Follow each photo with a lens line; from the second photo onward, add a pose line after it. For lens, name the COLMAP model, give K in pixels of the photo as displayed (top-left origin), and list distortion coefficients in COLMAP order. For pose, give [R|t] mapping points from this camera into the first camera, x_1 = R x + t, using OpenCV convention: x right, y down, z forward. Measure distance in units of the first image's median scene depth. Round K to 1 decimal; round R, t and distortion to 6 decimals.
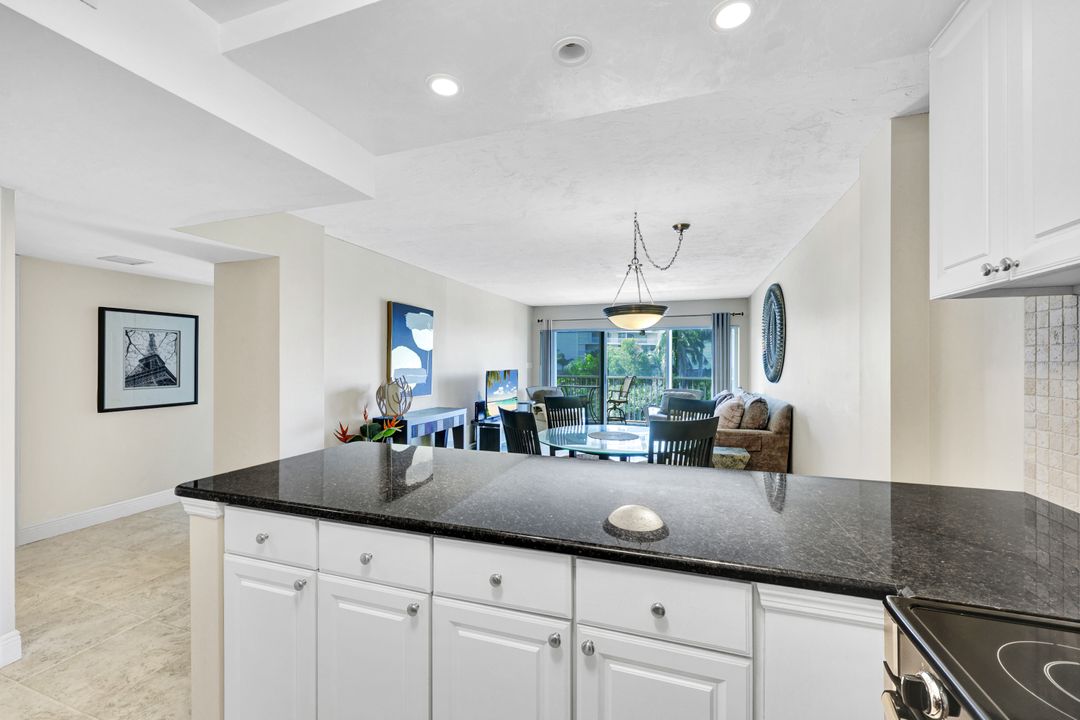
lens RADIAL K [[432.3, 0, 537.7], [0, 432.3, 359.8], [0, 0, 1]] dist [0.002114, 0.000018]
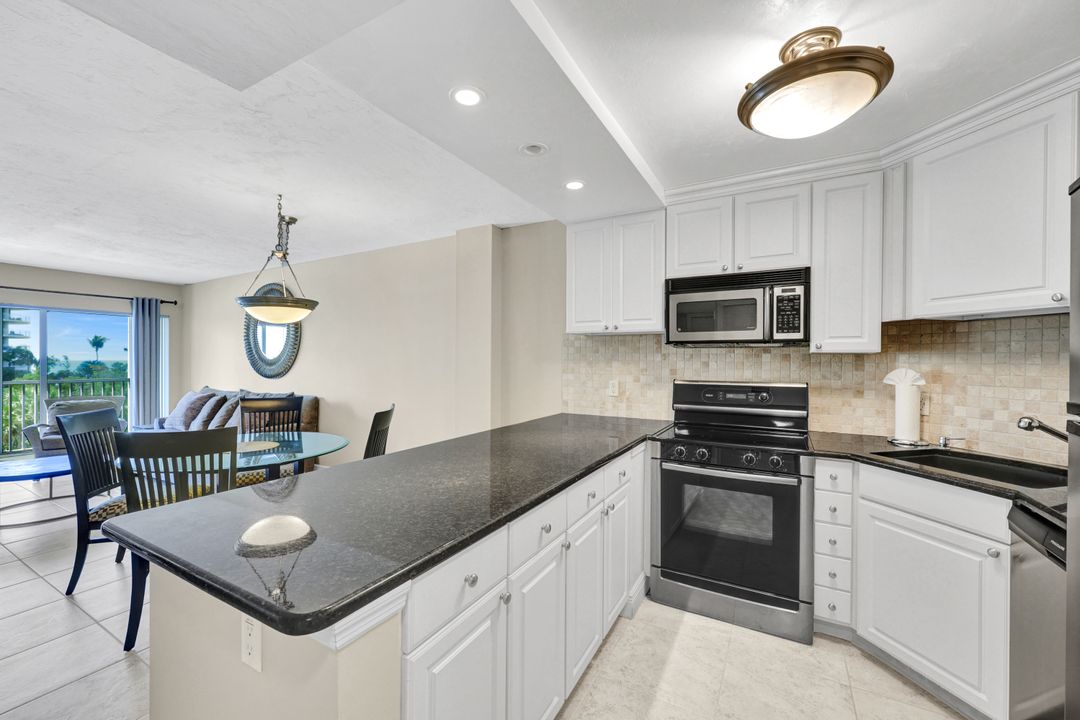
lens RADIAL K [[432.3, 0, 537.7], [0, 432.3, 359.8], [0, 0, 1]] dist [0.002114, 0.000018]
pose [[0.179577, -0.001819, 0.983742, -0.358756], [-0.007017, 0.999970, 0.003130, -0.000257], [-0.983719, -0.007465, 0.179559, 0.189328]]
